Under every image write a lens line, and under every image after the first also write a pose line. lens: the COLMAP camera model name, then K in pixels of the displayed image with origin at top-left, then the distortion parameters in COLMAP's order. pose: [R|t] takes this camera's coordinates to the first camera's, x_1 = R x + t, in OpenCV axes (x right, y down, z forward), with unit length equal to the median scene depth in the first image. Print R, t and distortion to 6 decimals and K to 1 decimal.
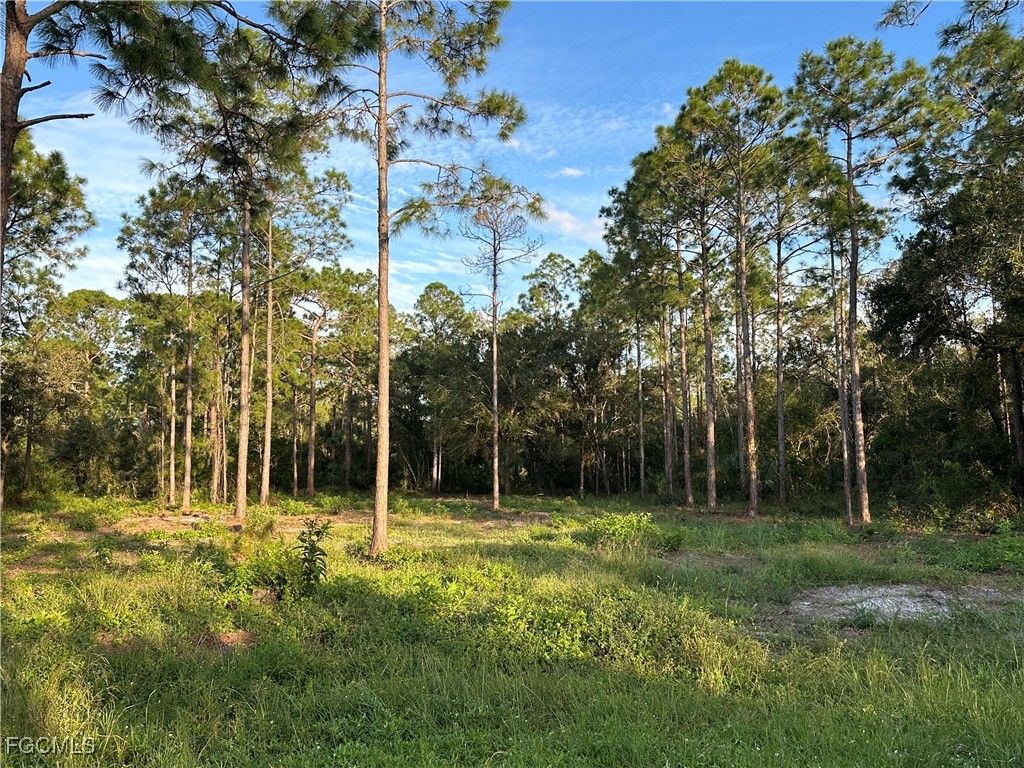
lens RADIAL K [[869.2, 0, 496.4], [0, 869.2, 367.3], [0, 0, 1]] dist [0.078768, -0.087373]
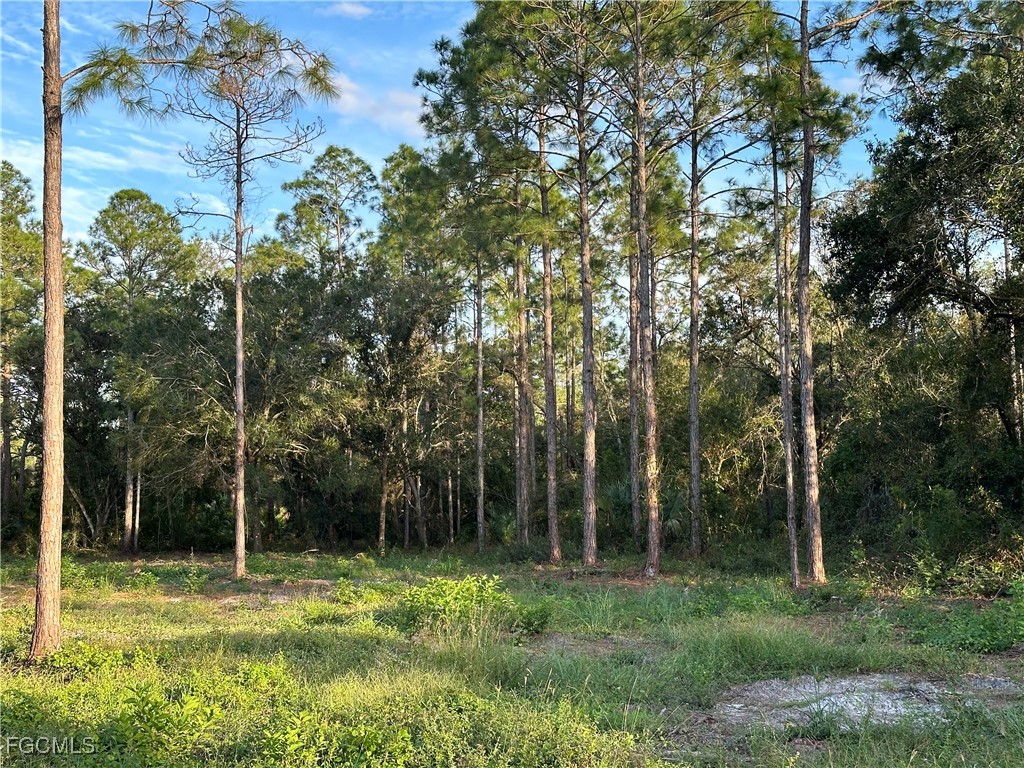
lens RADIAL K [[1460.7, 0, 505.8], [0, 1460.7, 377.9], [0, 0, 1]] dist [0.159185, 0.000000]
pose [[0.981681, 0.005124, 0.190461, -0.014186], [-0.010557, 0.999566, 0.027520, -0.002501], [-0.190237, -0.029026, 0.981309, -0.020330]]
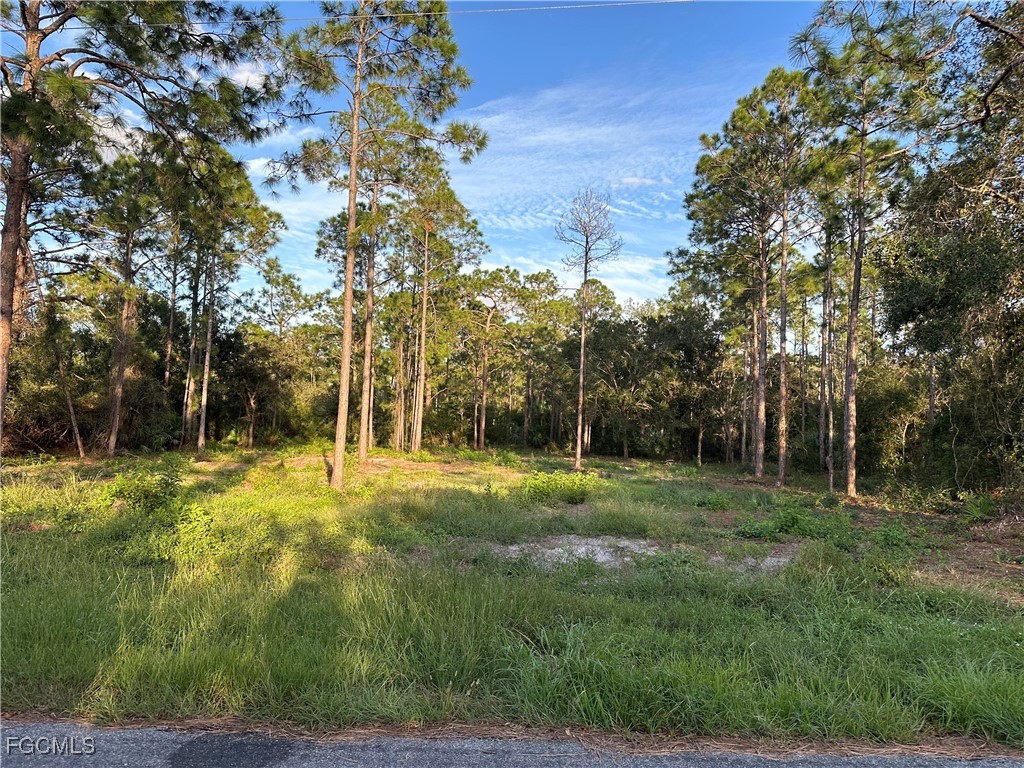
lens RADIAL K [[729.7, 0, 522.6], [0, 729.7, 393.5], [0, 0, 1]] dist [0.057550, -0.054840]
pose [[0.955570, 0.028005, -0.293432, 0.192683], [-0.010694, 0.998115, 0.060433, -0.000542], [0.294572, -0.054610, 0.954068, 0.015567]]
